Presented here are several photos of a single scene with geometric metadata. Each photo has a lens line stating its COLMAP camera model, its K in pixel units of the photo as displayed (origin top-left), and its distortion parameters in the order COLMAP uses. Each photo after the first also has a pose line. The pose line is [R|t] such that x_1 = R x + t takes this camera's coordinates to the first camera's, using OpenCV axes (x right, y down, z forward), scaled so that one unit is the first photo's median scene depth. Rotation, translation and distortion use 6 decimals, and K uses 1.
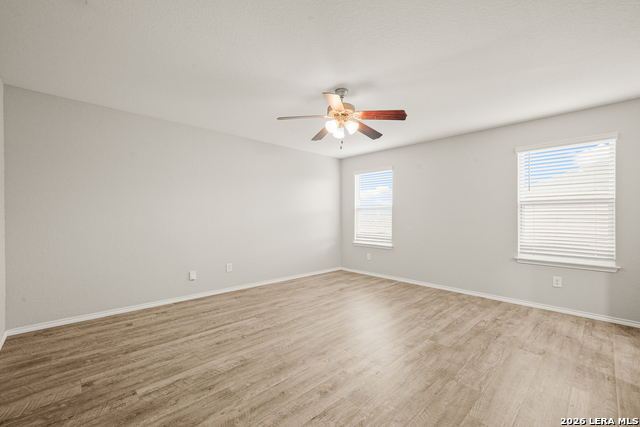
lens RADIAL K [[269.6, 0, 322.9], [0, 269.6, 213.5], [0, 0, 1]] dist [0.003866, 0.000774]
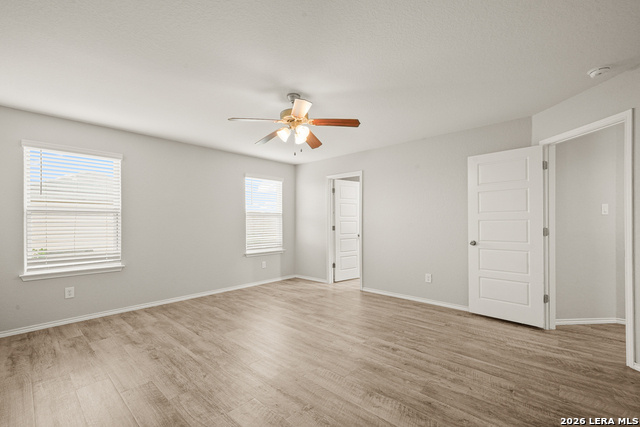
lens RADIAL K [[269.6, 0, 321.2], [0, 269.6, 215.0], [0, 0, 1]] dist [0.003866, 0.000774]
pose [[-0.050634, 0.027262, 0.998345, -0.734226], [-0.003280, 0.999617, -0.027463, 0.006918], [-0.998712, -0.004665, -0.050526, 0.769101]]
